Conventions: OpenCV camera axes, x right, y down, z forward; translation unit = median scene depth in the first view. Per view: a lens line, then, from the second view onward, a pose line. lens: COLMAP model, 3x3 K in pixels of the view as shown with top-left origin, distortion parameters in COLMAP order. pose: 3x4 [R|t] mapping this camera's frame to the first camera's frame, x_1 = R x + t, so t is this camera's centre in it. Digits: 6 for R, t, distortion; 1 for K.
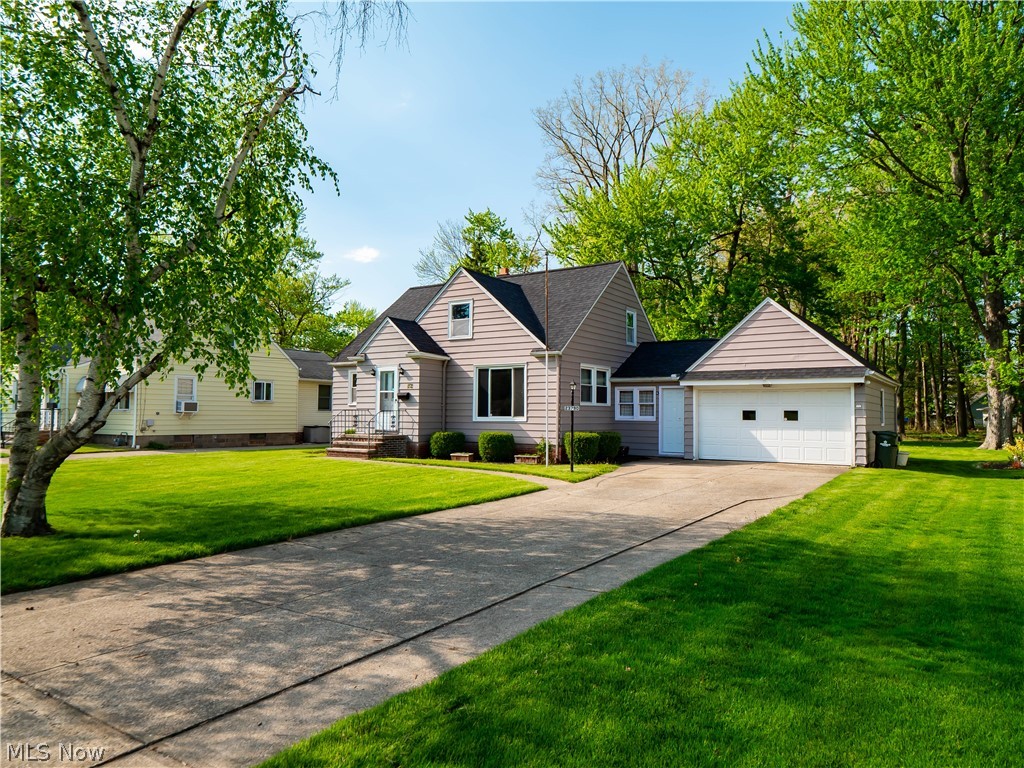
lens RADIAL K [[640.5, 0, 569.3], [0, 640.5, 382.3], [0, 0, 1]] dist [0.001698, 0.000186]
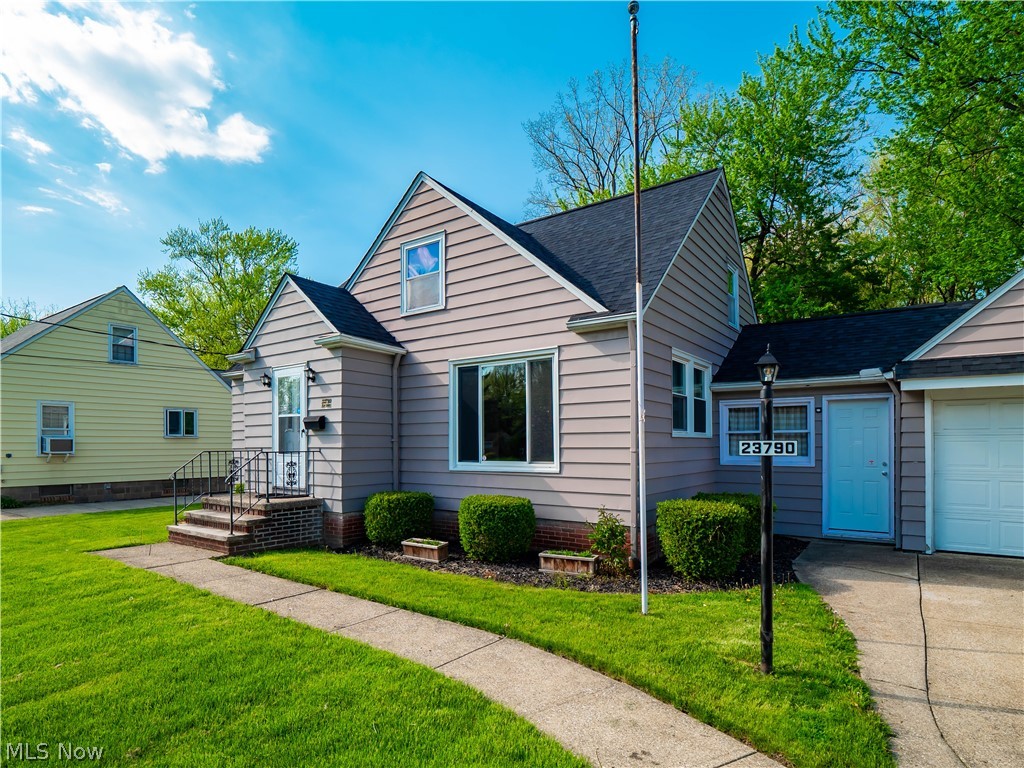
lens RADIAL K [[552.4, 0, 511.5], [0, 552.4, 446.1], [0, 0, 1]] dist [-0.013389, -0.000639]
pose [[0.997167, -0.010739, -0.074449, -0.068056], [0.014618, 0.998553, 0.051756, 0.019365], [0.073785, -0.052698, 0.995881, 0.566775]]
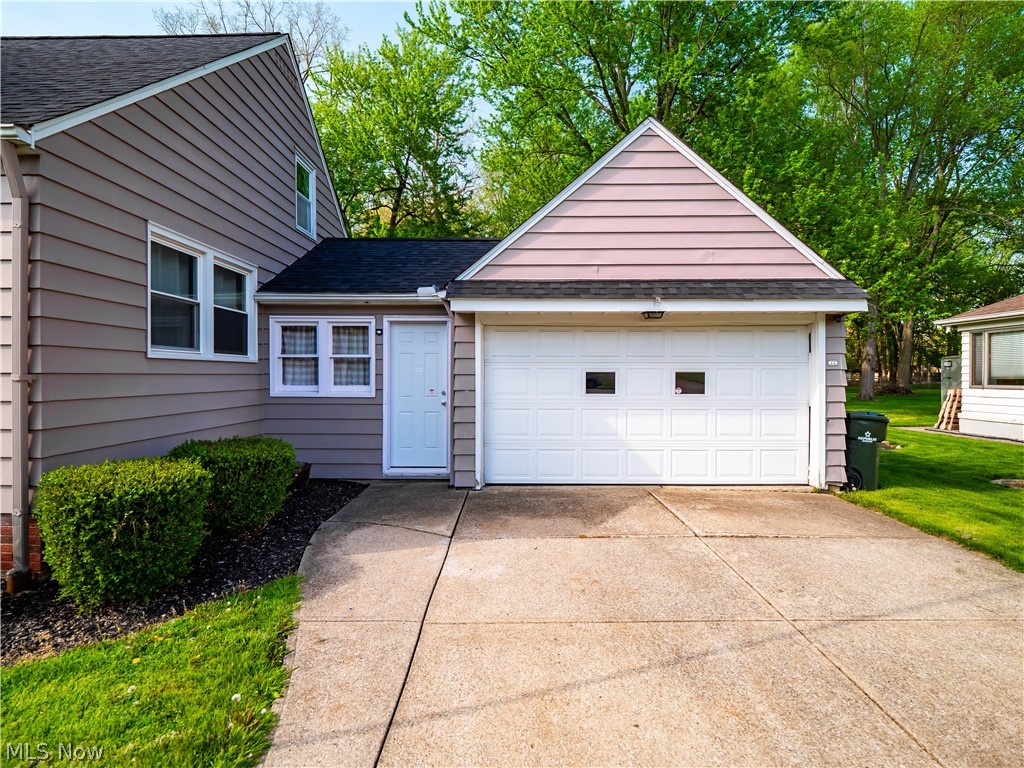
lens RADIAL K [[484.1, 0, 498.5], [0, 484.1, 379.2], [0, 0, 1]] dist [-0.000520, -0.000246]
pose [[0.865853, -0.012109, 0.500152, 0.044946], [-0.020292, 0.998034, 0.059293, 0.027935], [-0.499887, -0.061488, 0.863905, 0.687658]]
